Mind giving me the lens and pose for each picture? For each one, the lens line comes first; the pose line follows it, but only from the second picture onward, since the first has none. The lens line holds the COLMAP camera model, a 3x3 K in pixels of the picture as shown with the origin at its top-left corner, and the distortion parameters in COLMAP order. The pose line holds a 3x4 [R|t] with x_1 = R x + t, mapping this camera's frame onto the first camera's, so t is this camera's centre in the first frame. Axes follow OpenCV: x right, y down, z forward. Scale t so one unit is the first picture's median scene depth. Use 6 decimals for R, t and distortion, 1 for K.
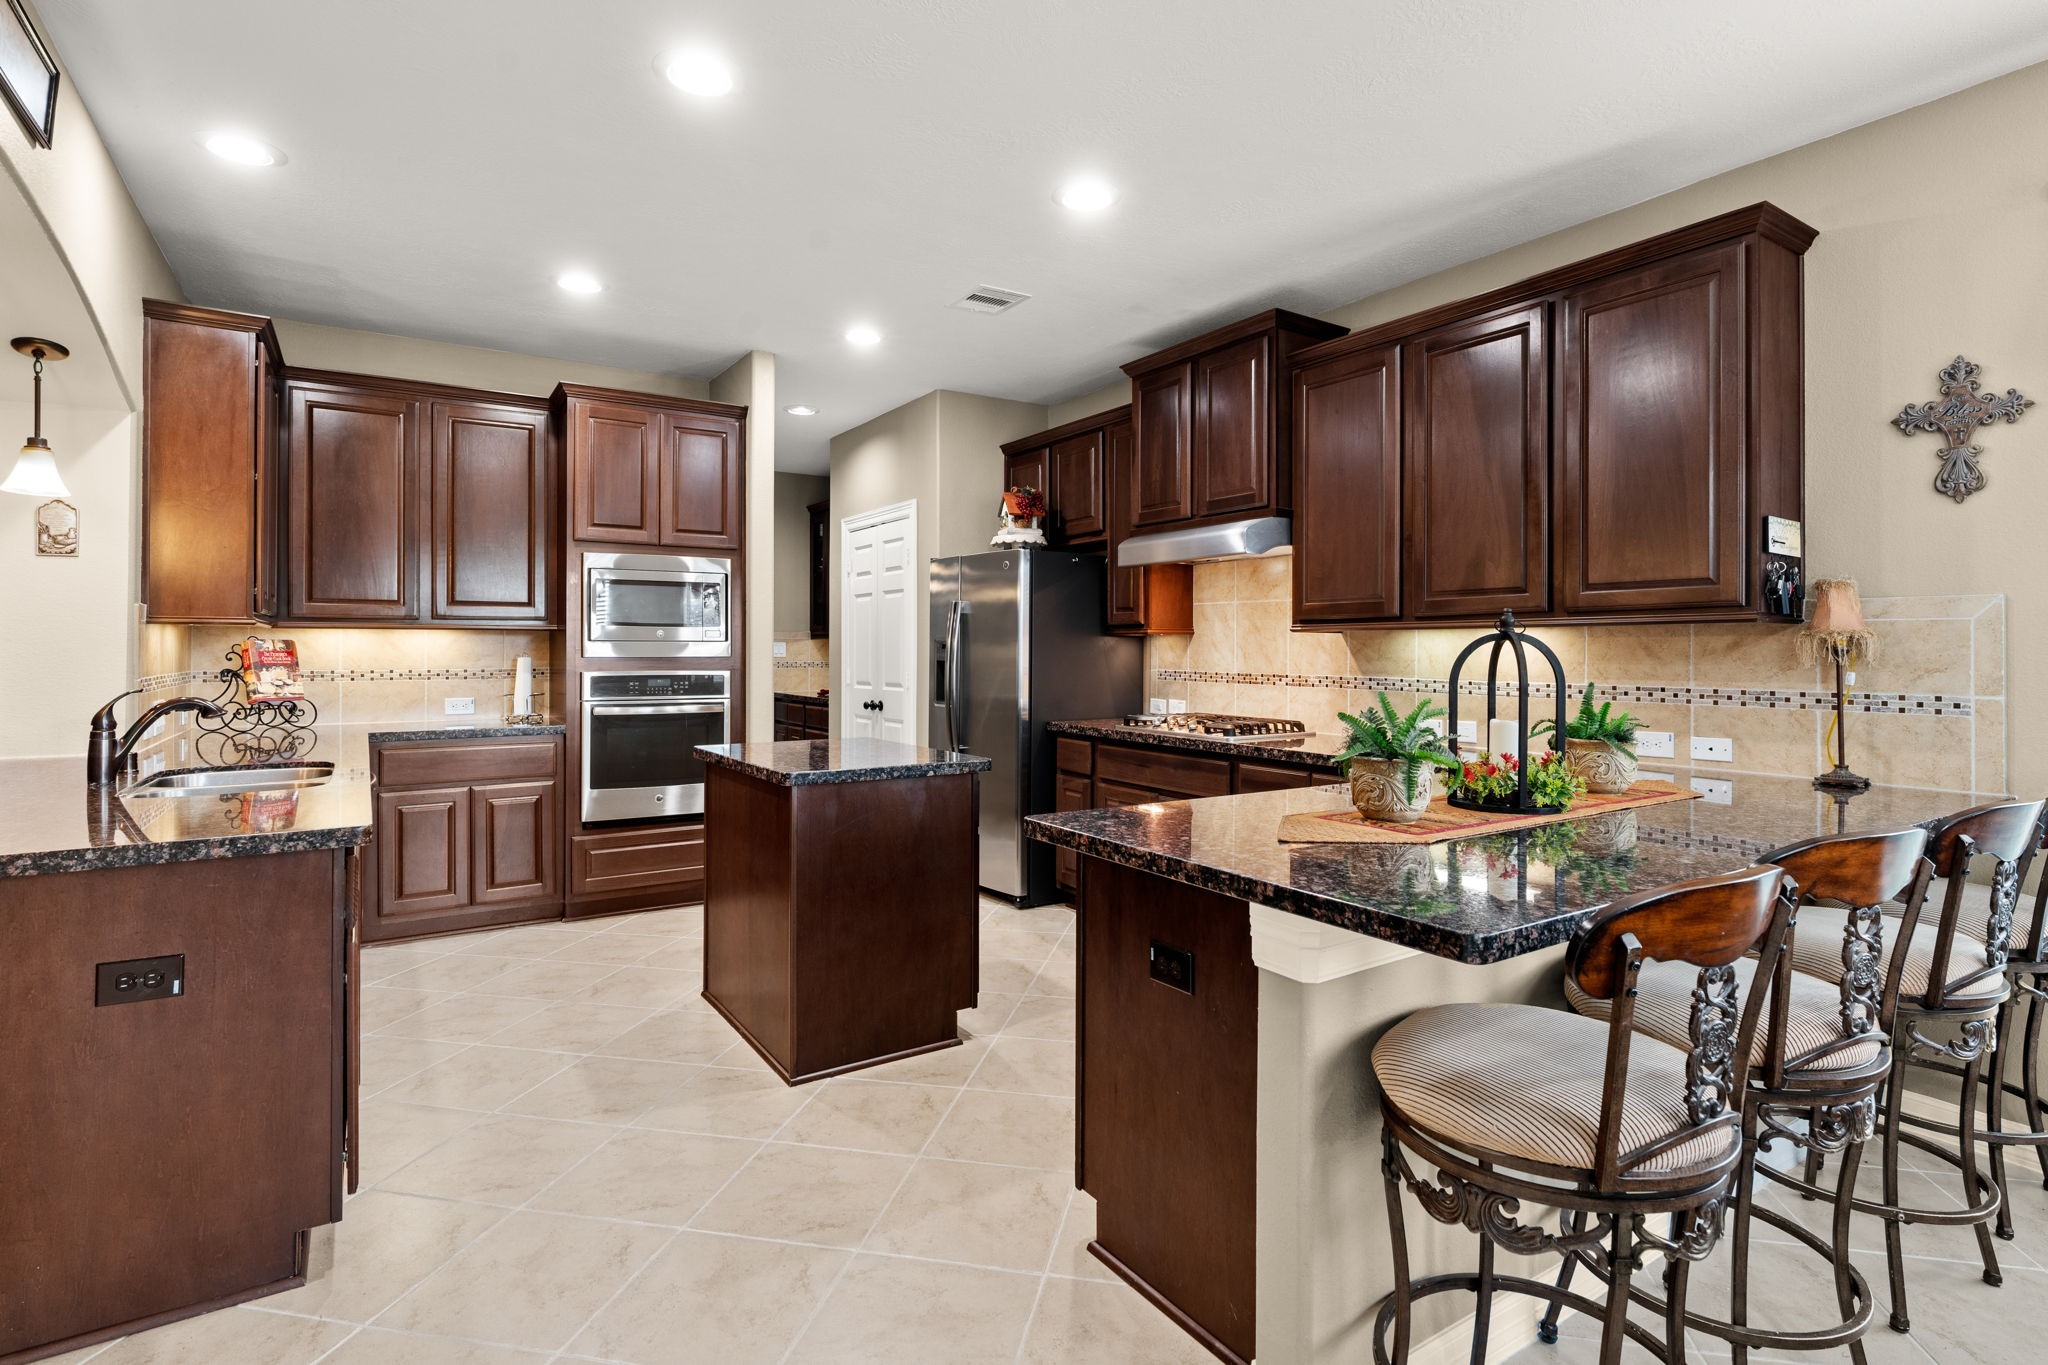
lens RADIAL K [[998.1, 0, 1032.0], [0, 998.1, 654.6], [0, 0, 1]] dist [-0.000252, -0.000016]
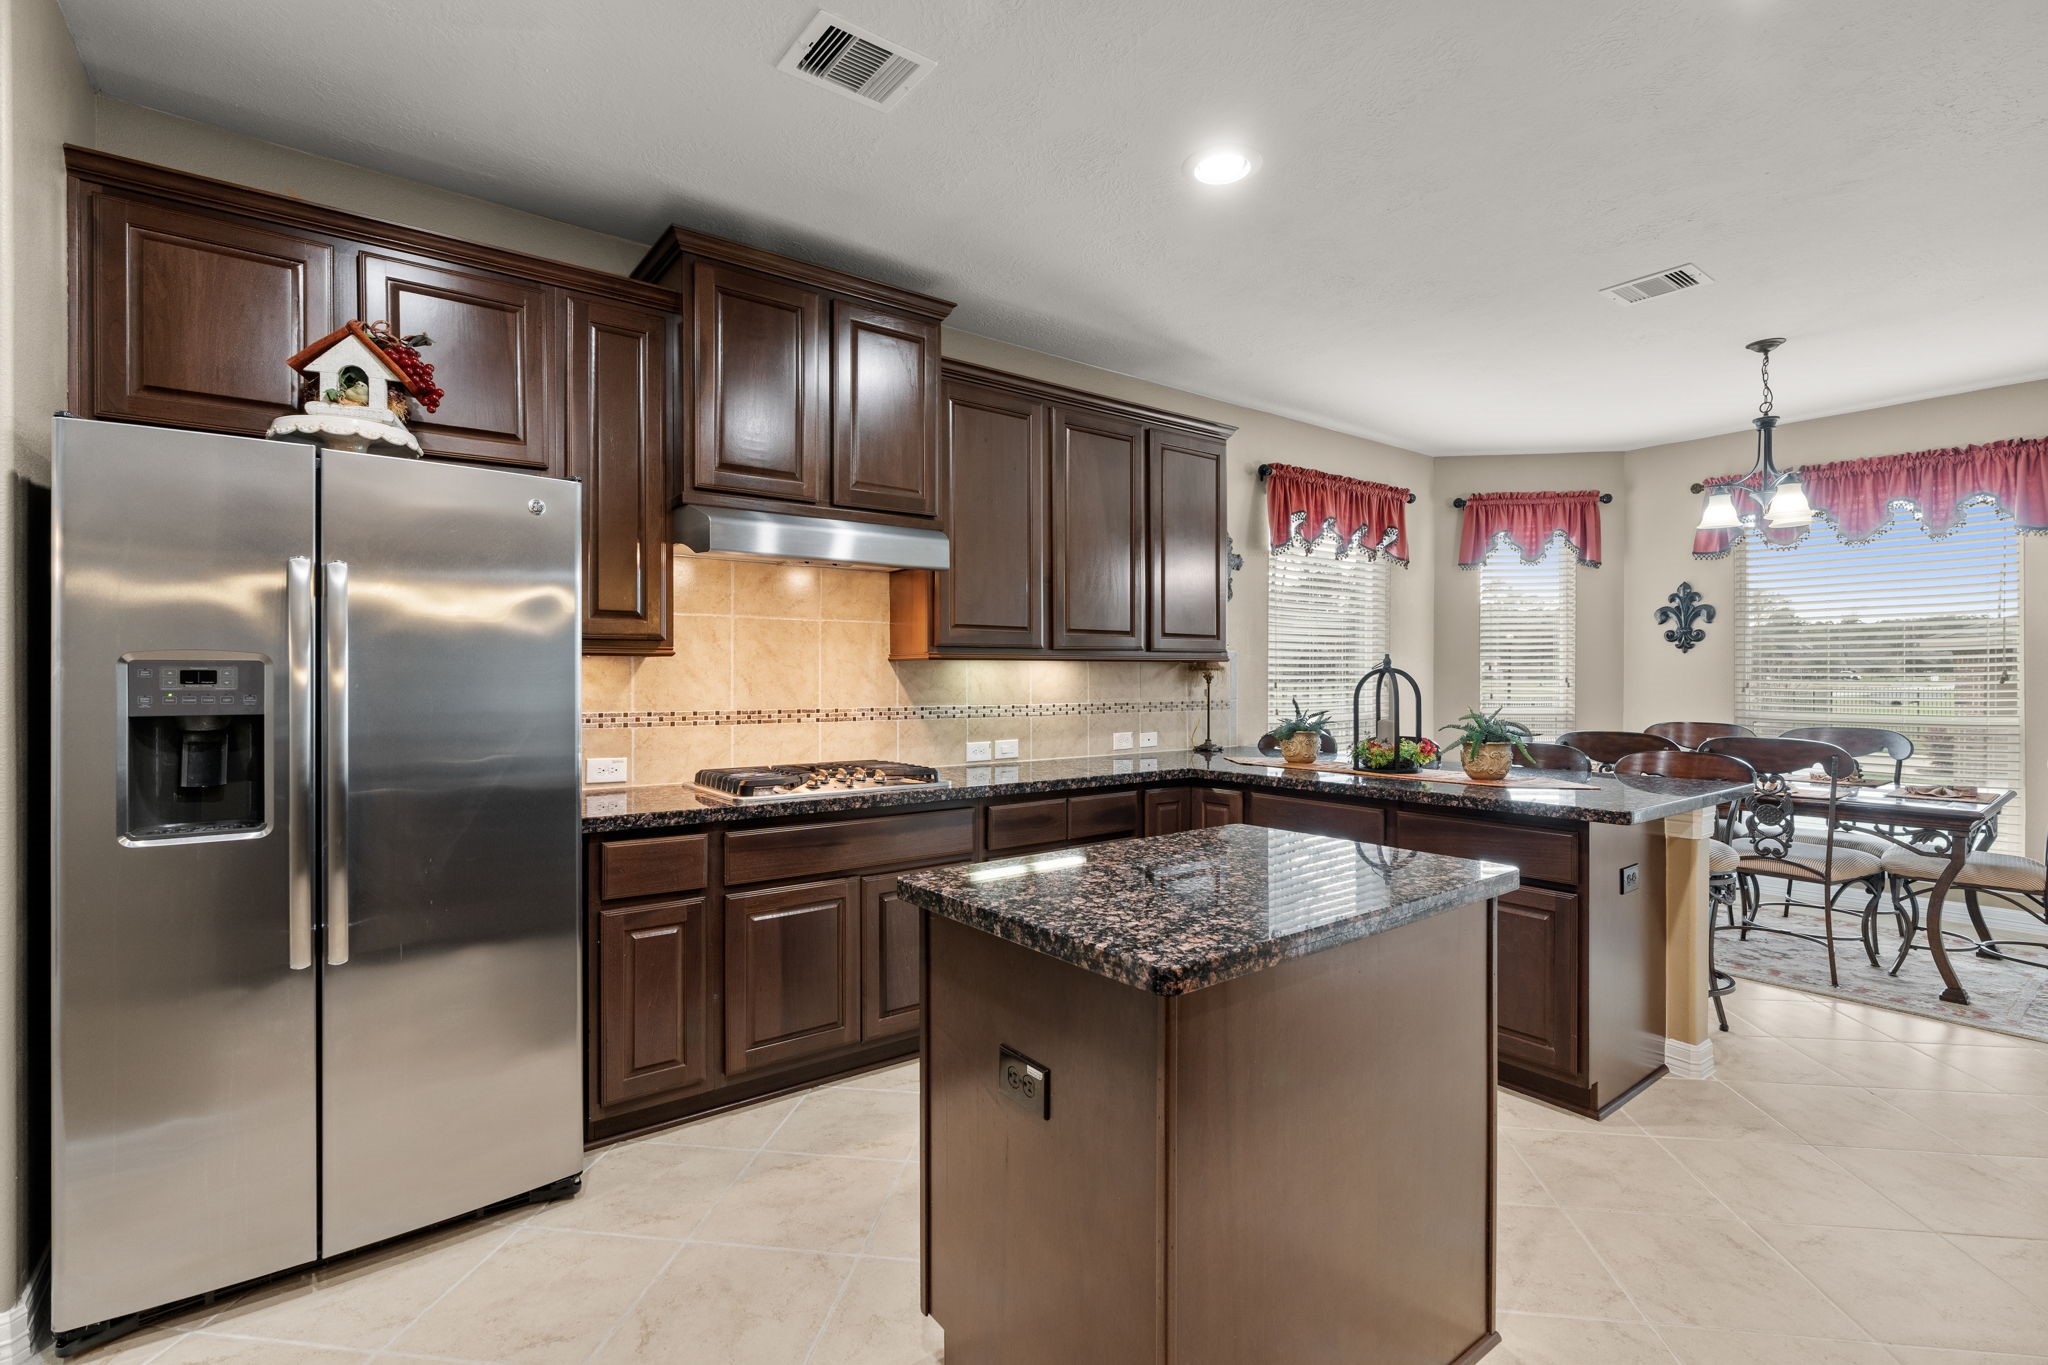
lens RADIAL K [[932.1, 0, 1024.0], [0, 932.1, 682.5], [0, 0, 1]] dist [-0.012708, 0.000178]
pose [[-0.069042, -0.008810, 0.997575, -0.511170], [0.006049, 0.999939, 0.009249, -0.007899], [-0.997595, 0.006673, -0.068985, 0.835480]]
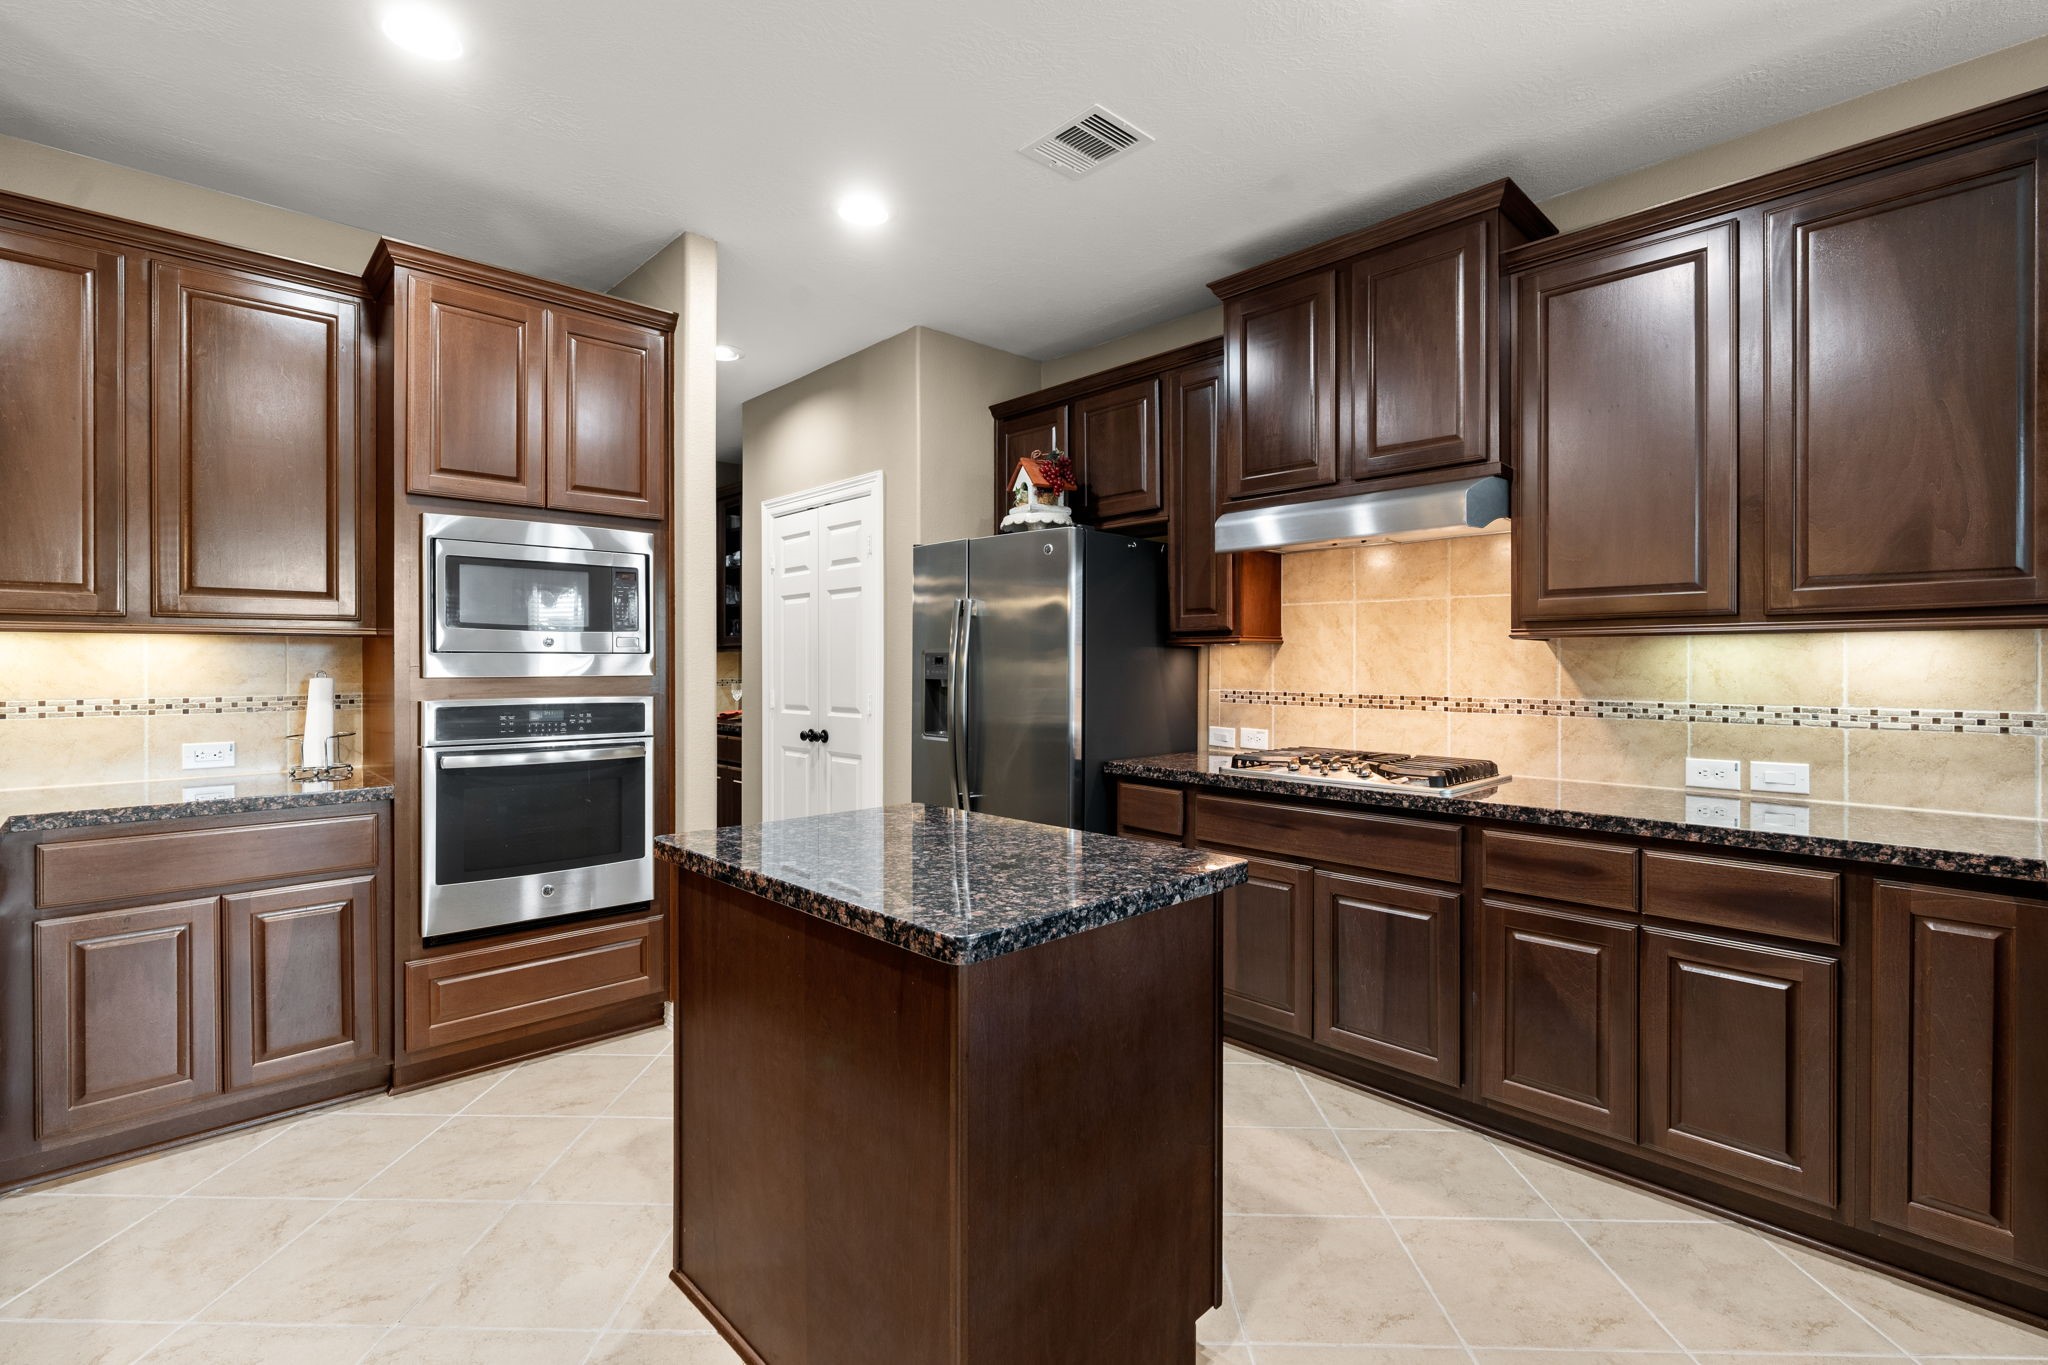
lens RADIAL K [[919.5, 0, 1008.6], [0, 919.5, 670.4], [0, 0, 1]] dist [-0.001484, 0.000321]
pose [[0.985641, -0.003500, 0.168820, -0.177462], [0.003252, 0.999993, 0.001747, -0.002020], [-0.168825, -0.001173, 0.985645, 0.352955]]
